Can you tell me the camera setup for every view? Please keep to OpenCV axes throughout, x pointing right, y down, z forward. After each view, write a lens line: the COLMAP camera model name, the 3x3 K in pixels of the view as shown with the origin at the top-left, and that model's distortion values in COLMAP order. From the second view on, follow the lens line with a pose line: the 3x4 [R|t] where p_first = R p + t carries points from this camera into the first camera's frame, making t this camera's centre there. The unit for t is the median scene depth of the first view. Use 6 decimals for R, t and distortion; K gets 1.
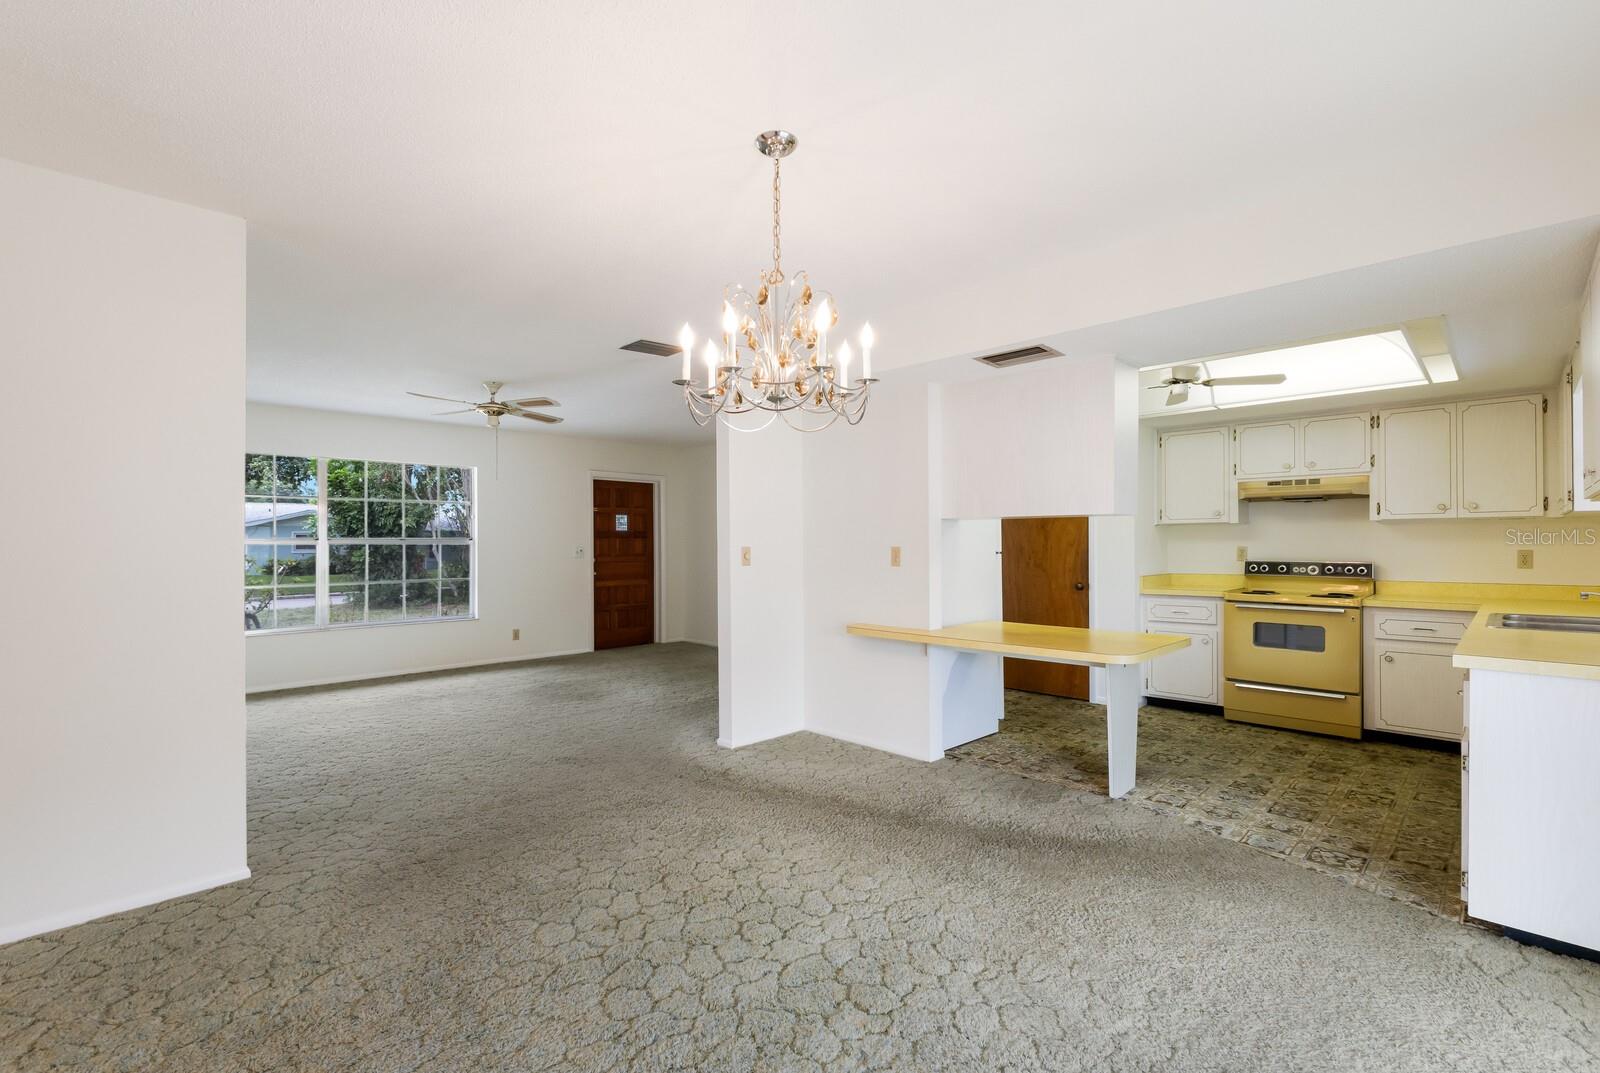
lens RADIAL K [[732.0, 0, 801.5], [0, 732.0, 544.1], [0, 0, 1]] dist [0.003962, 0.000241]
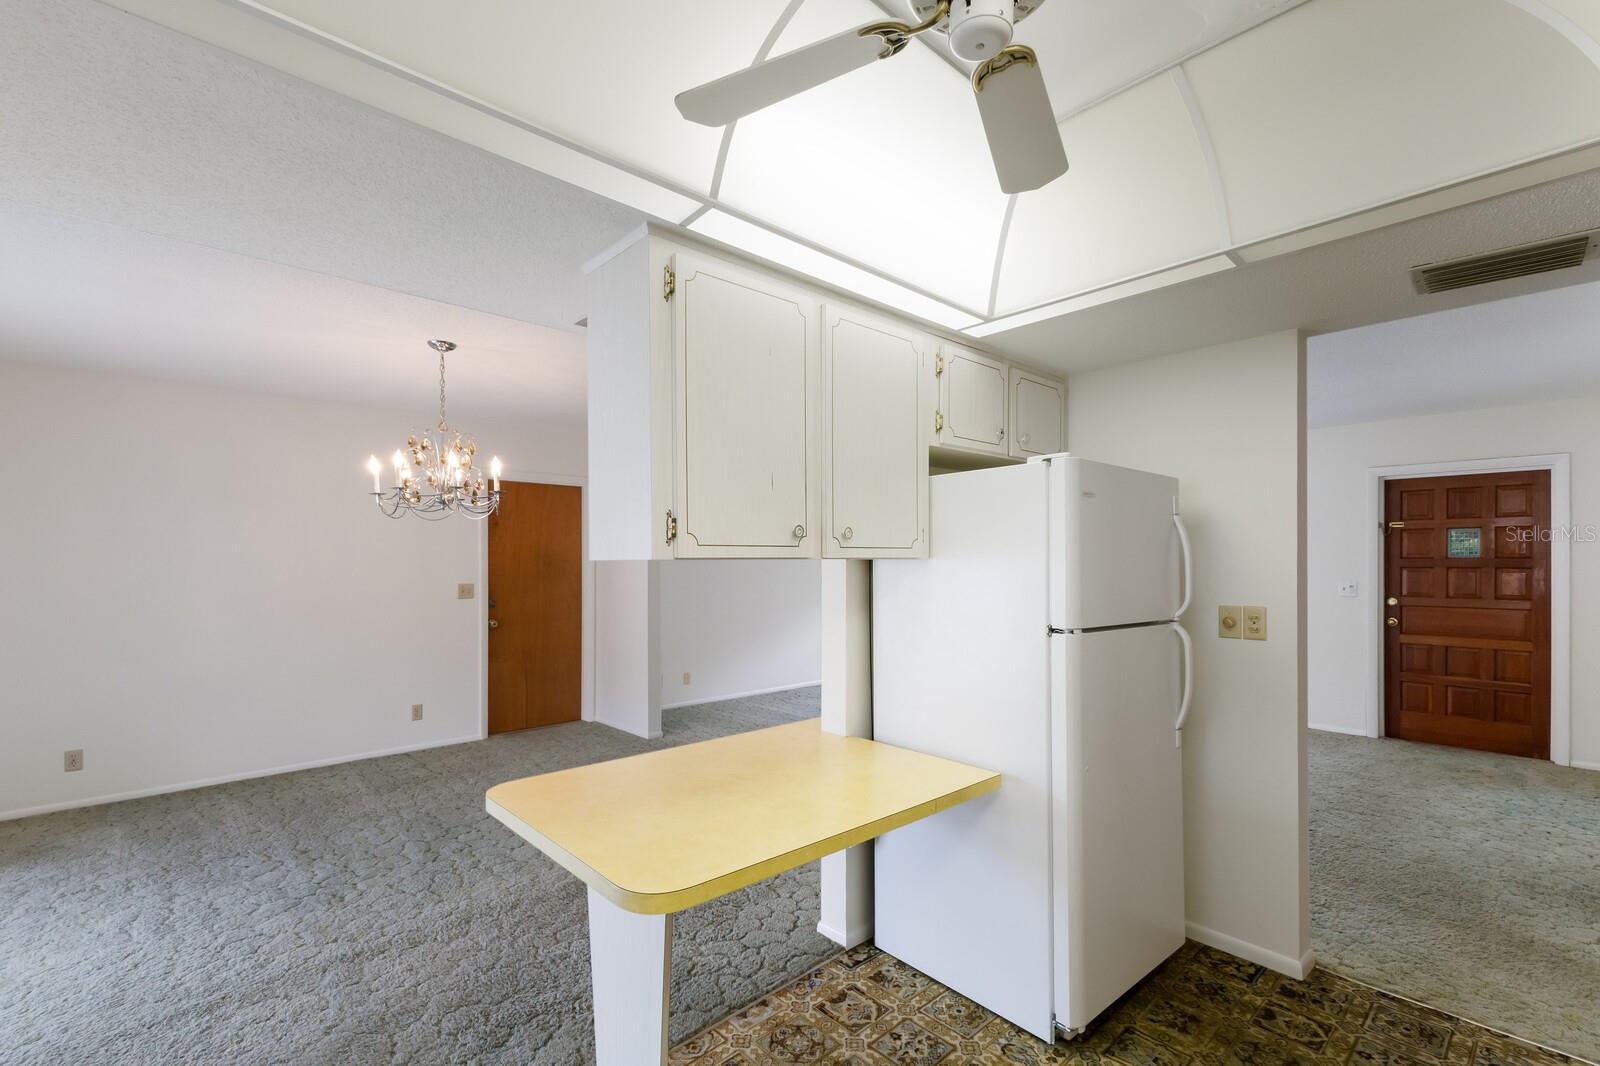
lens RADIAL K [[708.3, 0, 794.5], [0, 708.3, 562.4], [0, 0, 1]] dist [0.014207, -0.000625]
pose [[-0.046367, 0.006289, -0.998905, 0.670808], [0.001475, 0.999980, 0.006228, -0.032377], [0.998923, -0.001185, -0.046376, 0.831757]]
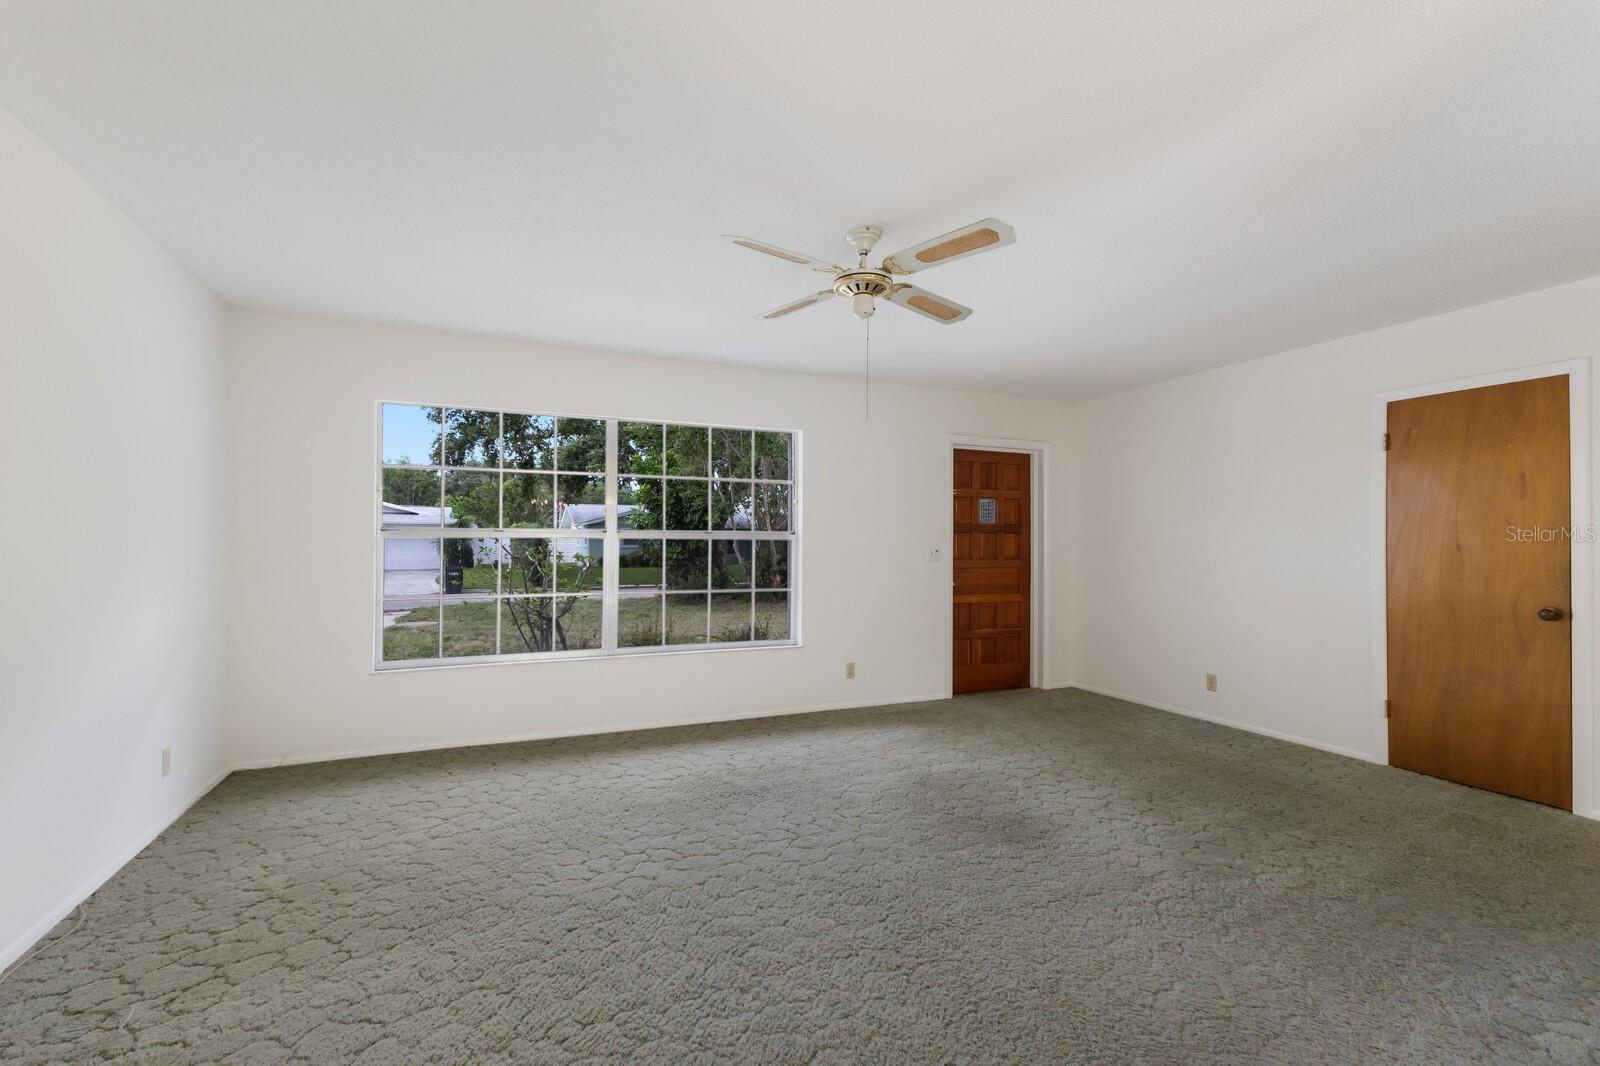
lens RADIAL K [[708.3, 0, 799.9], [0, 708.3, 536.9], [0, 0, 1]] dist [0.014207, -0.000625]
pose [[0.932431, 0.009064, -0.361235, -0.299680], [-0.011322, 0.999927, -0.004135, -0.000142], [0.361171, 0.007945, 0.932466, 0.550312]]
